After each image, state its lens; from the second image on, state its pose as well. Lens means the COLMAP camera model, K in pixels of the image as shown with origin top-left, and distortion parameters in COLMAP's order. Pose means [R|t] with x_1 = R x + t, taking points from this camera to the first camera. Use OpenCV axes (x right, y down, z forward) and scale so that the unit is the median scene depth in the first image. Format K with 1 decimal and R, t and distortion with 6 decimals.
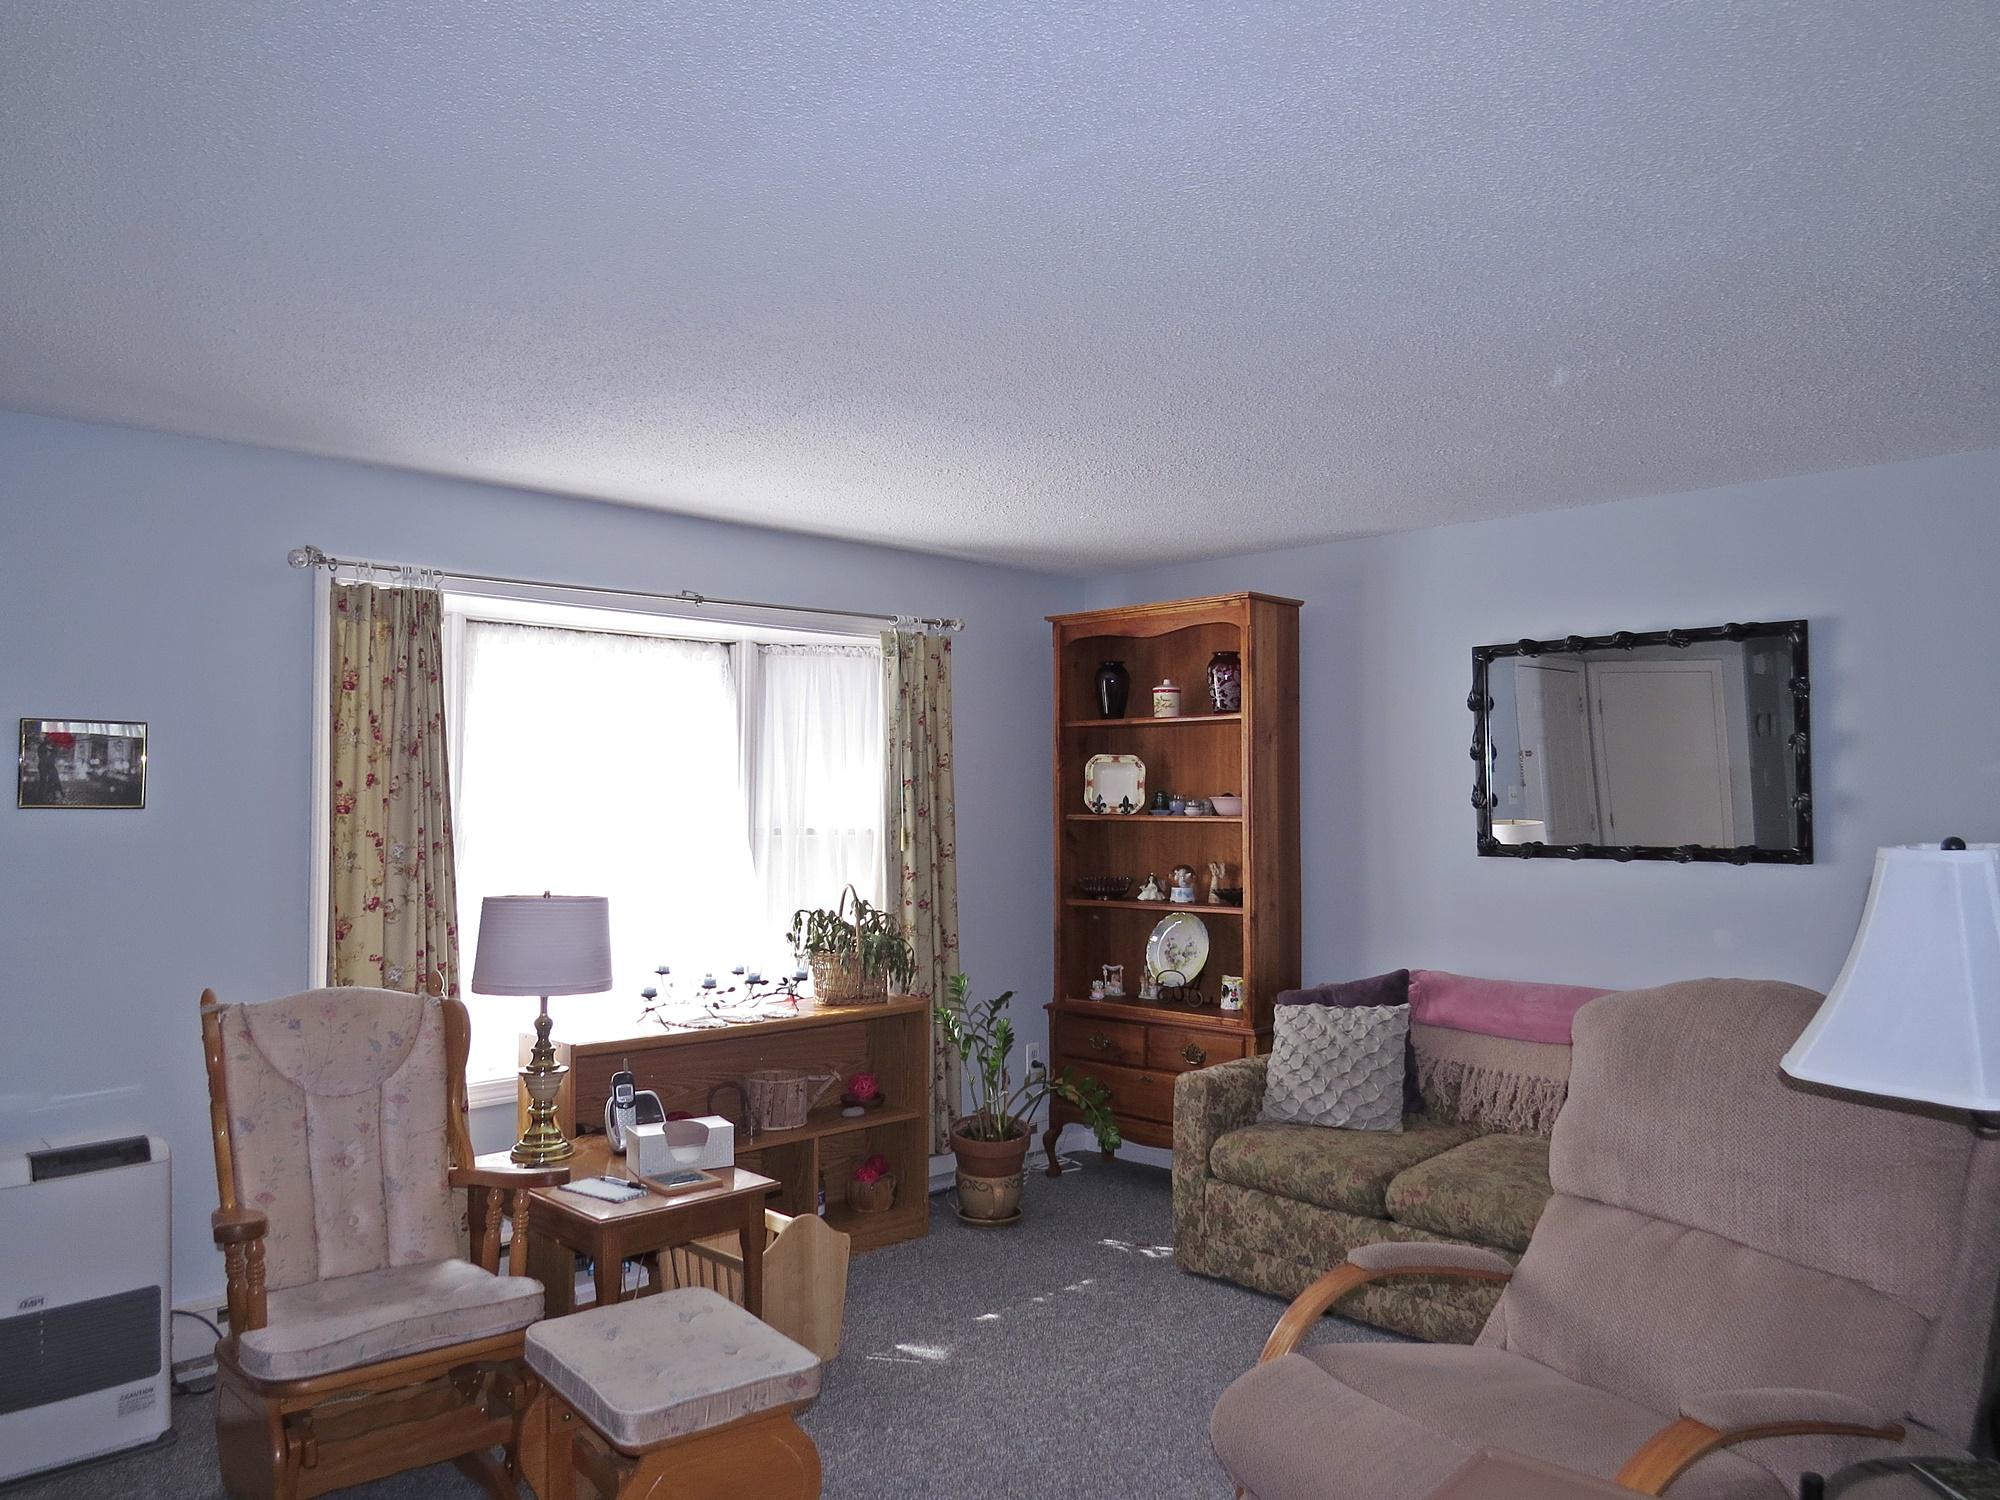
lens RADIAL K [[1468.1, 0, 1014.3], [0, 1468.1, 751.4], [0, 0, 1]] dist [0.000806, -0.004589]
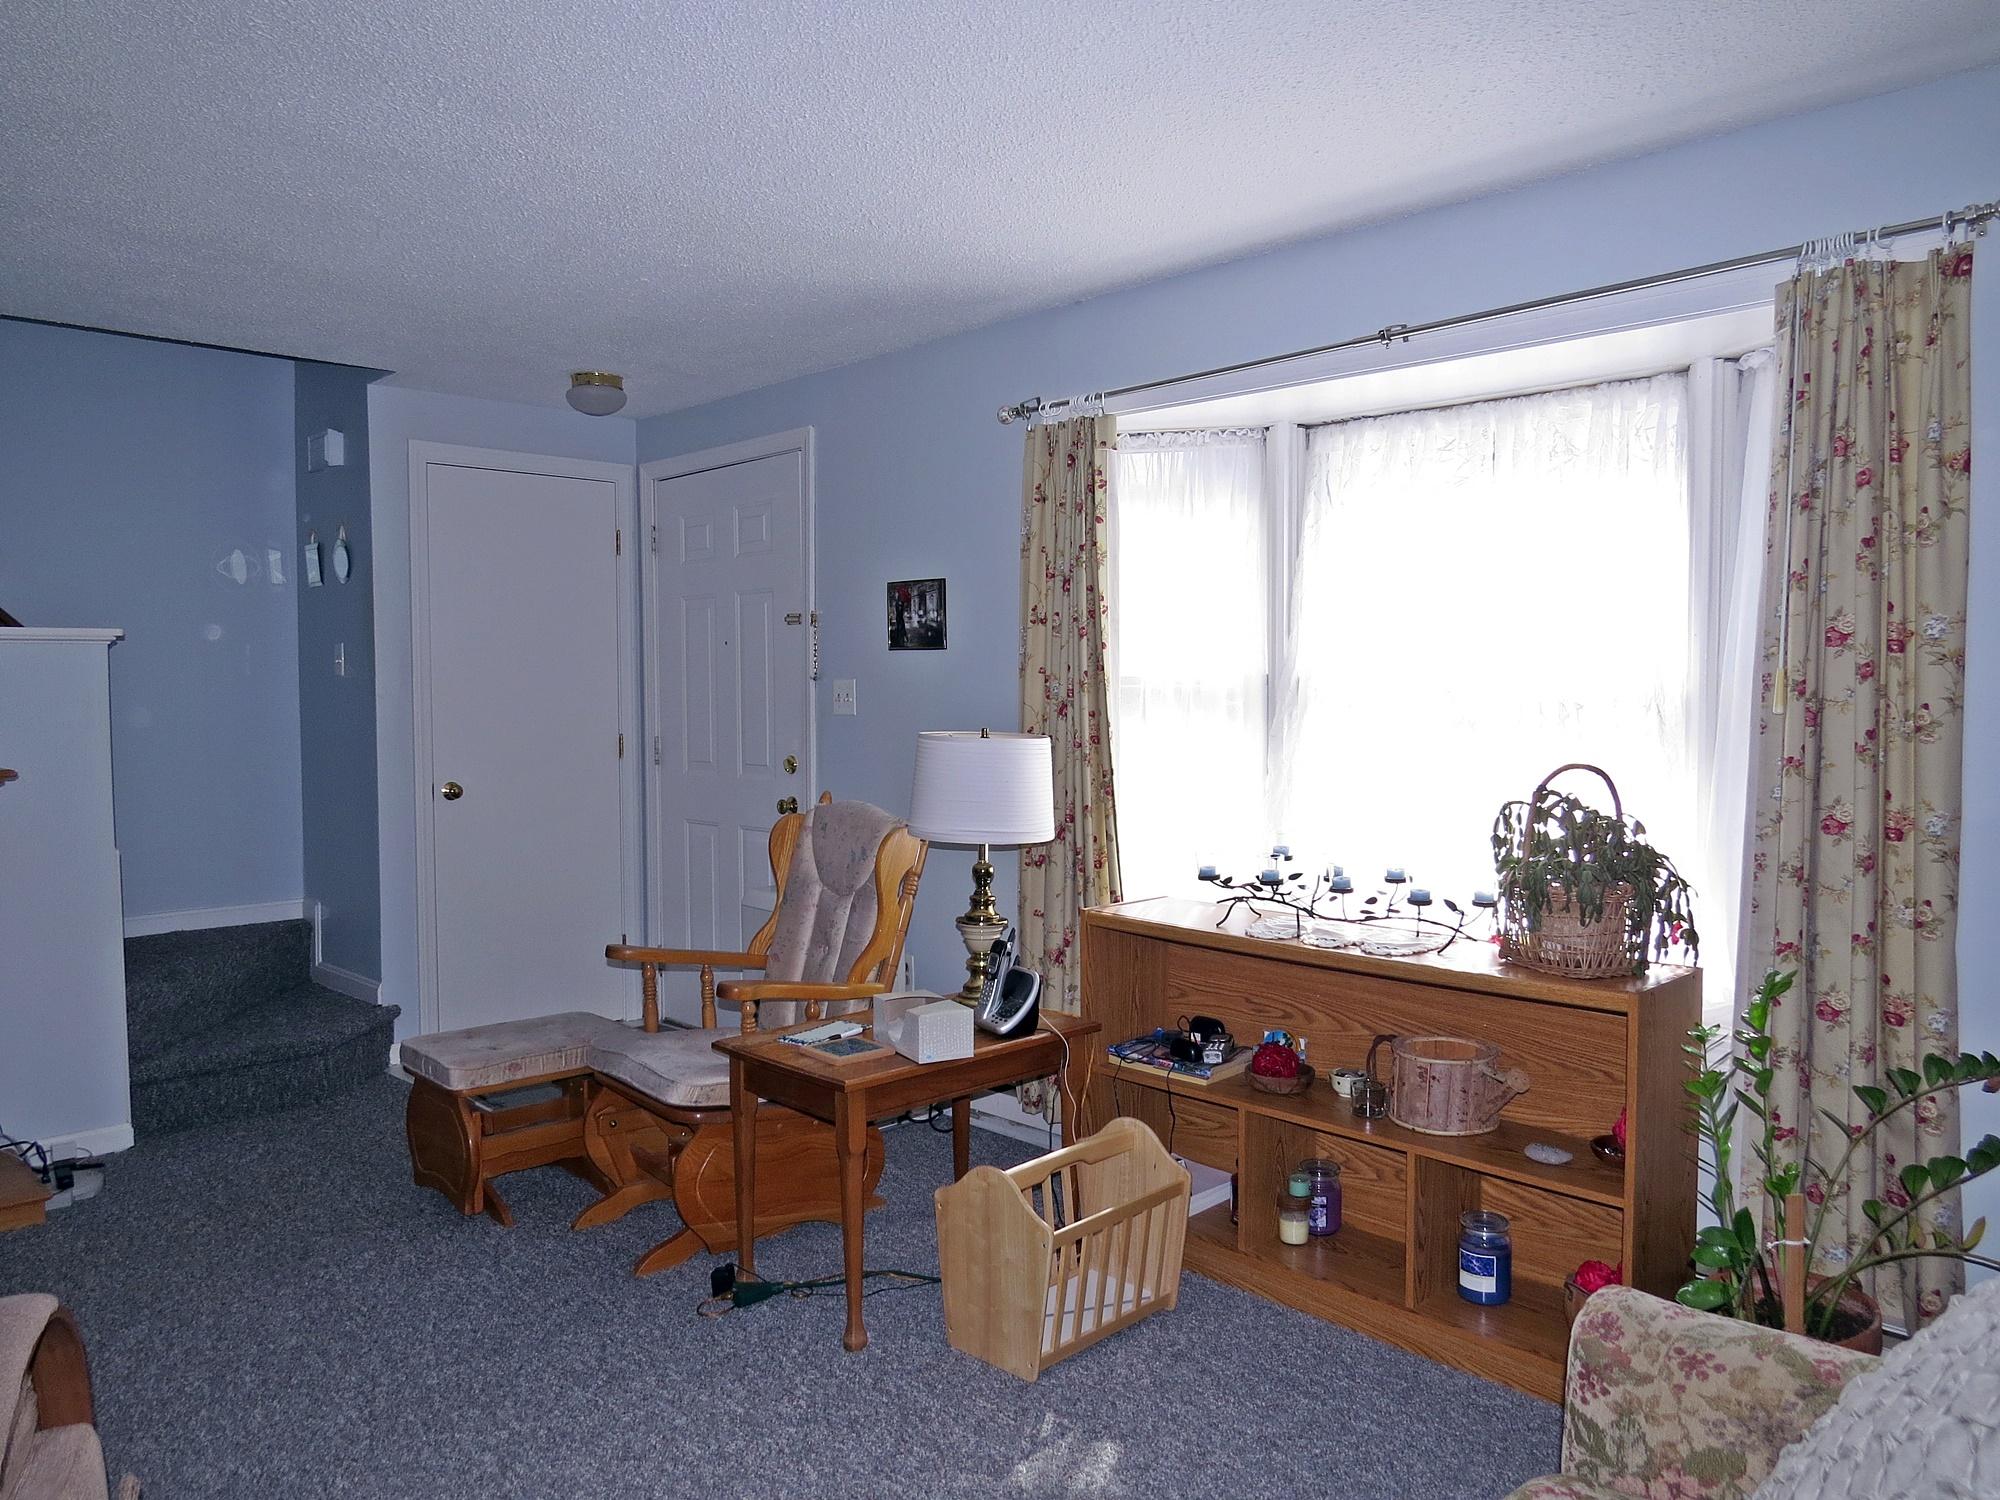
lens RADIAL K [[1468.1, 0, 999.8], [0, 1468.1, 752.2], [0, 0, 1]] dist [0.000806, -0.004589]
pose [[-0.034359, 0.047256, -0.998292, 0.480476], [0.033355, 0.998379, 0.046112, 0.052887], [0.998853, -0.031714, -0.035880, 0.824341]]
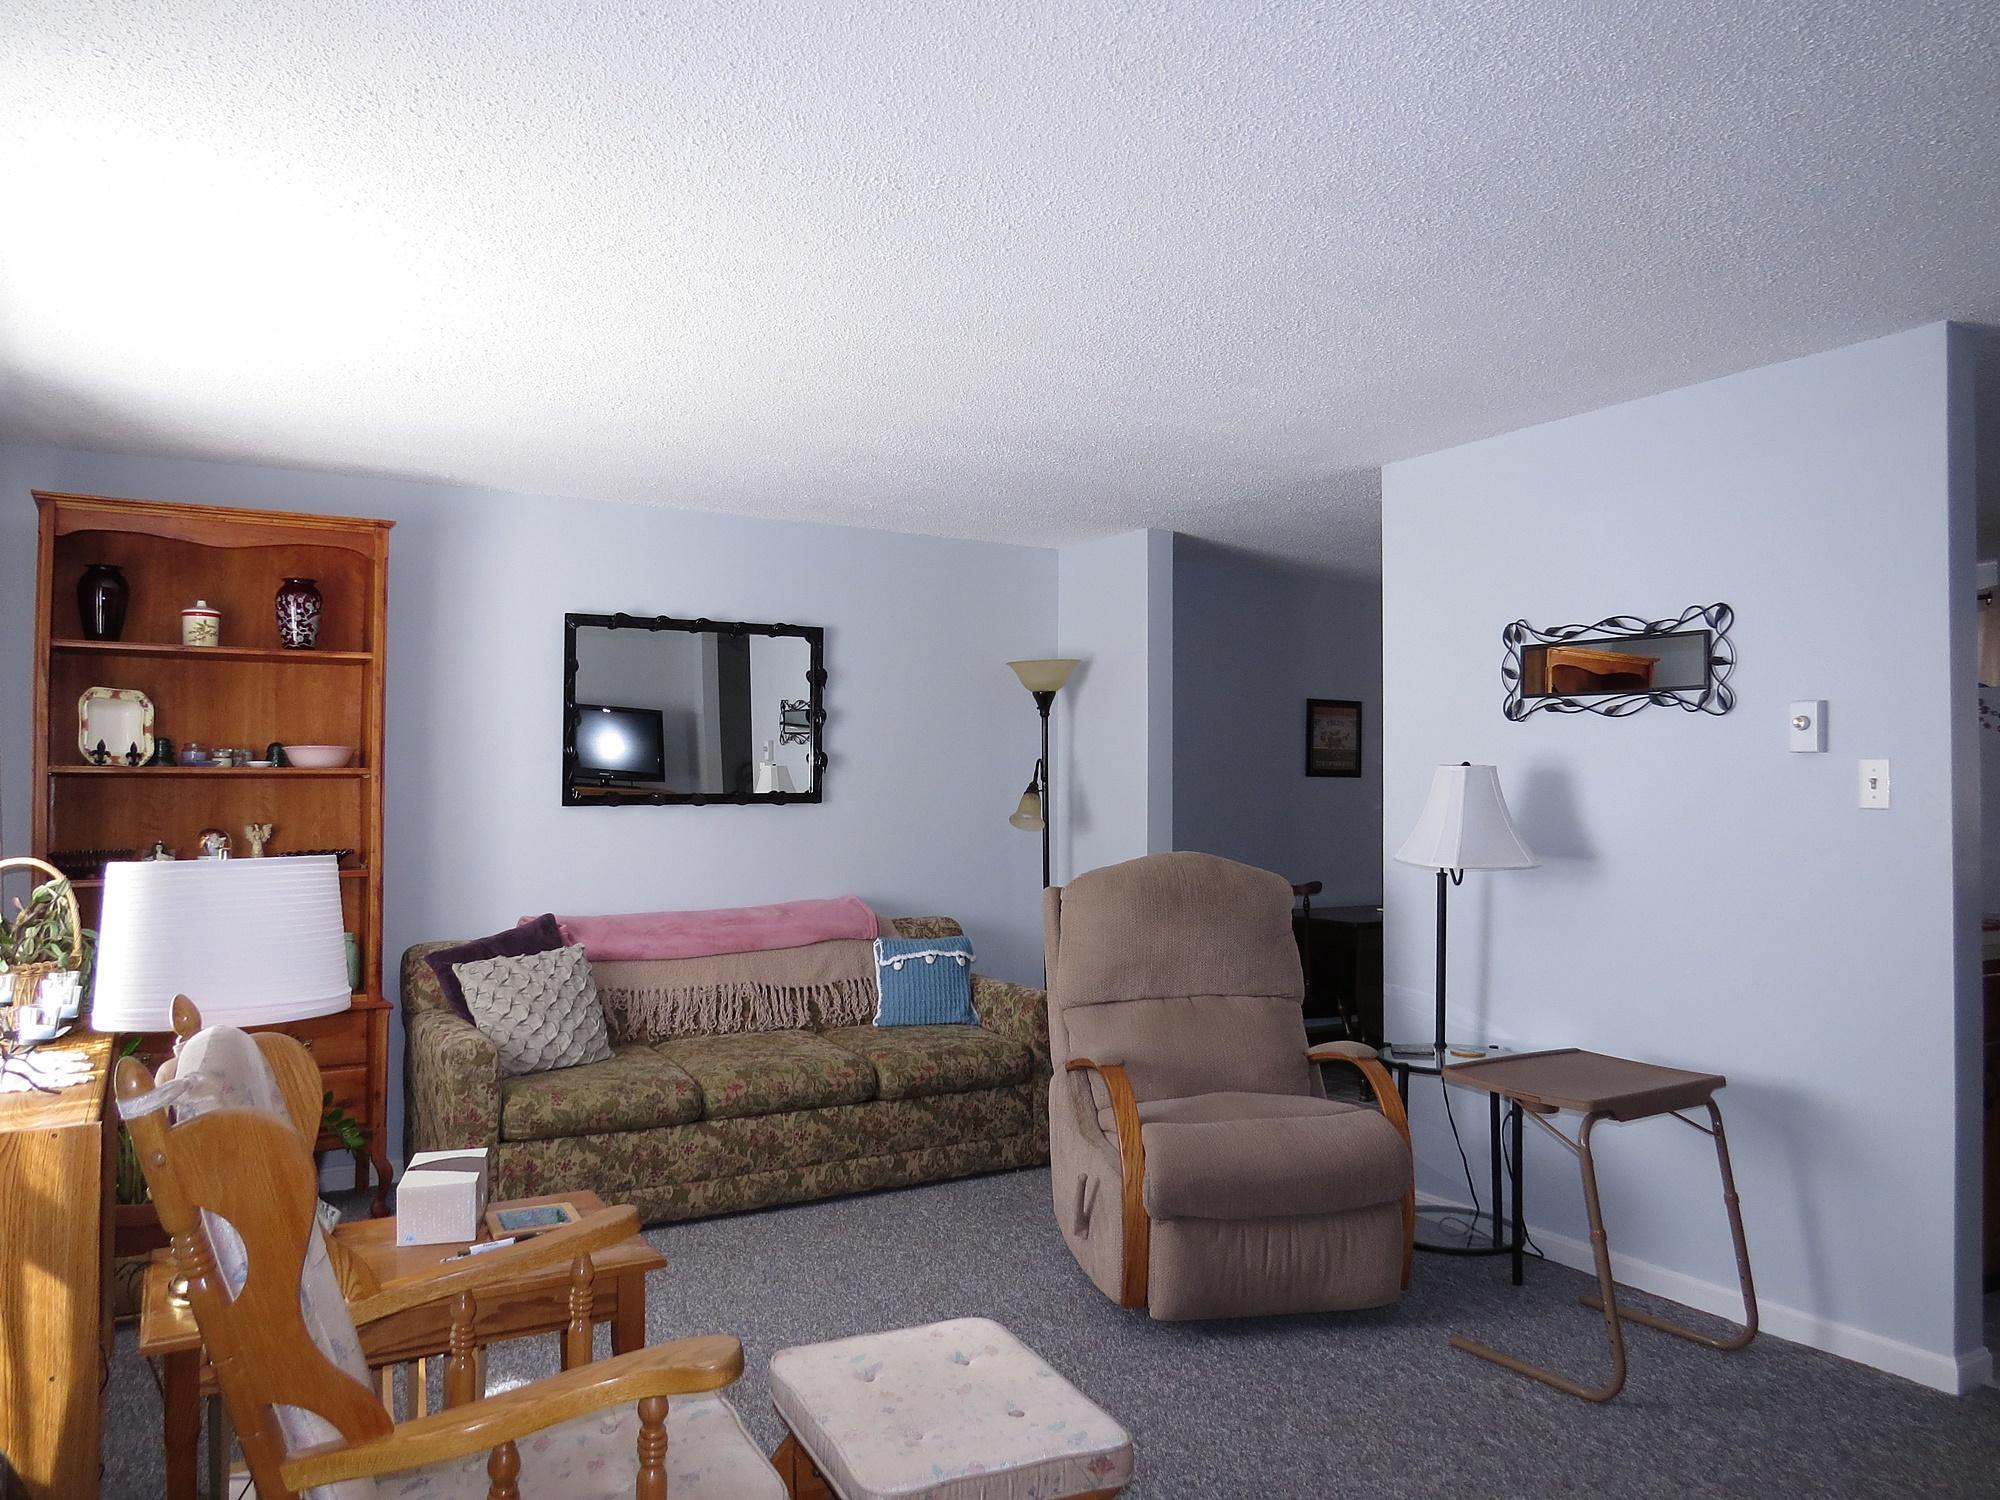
lens RADIAL K [[1468.1, 0, 1007.6], [0, 1468.1, 750.4], [0, 0, 1]] dist [0.000806, -0.004589]
pose [[0.237696, 0.027621, 0.970947, -0.645874], [-0.026939, 0.999399, -0.021836, 0.044342], [-0.970966, -0.020966, 0.238297, 0.418183]]
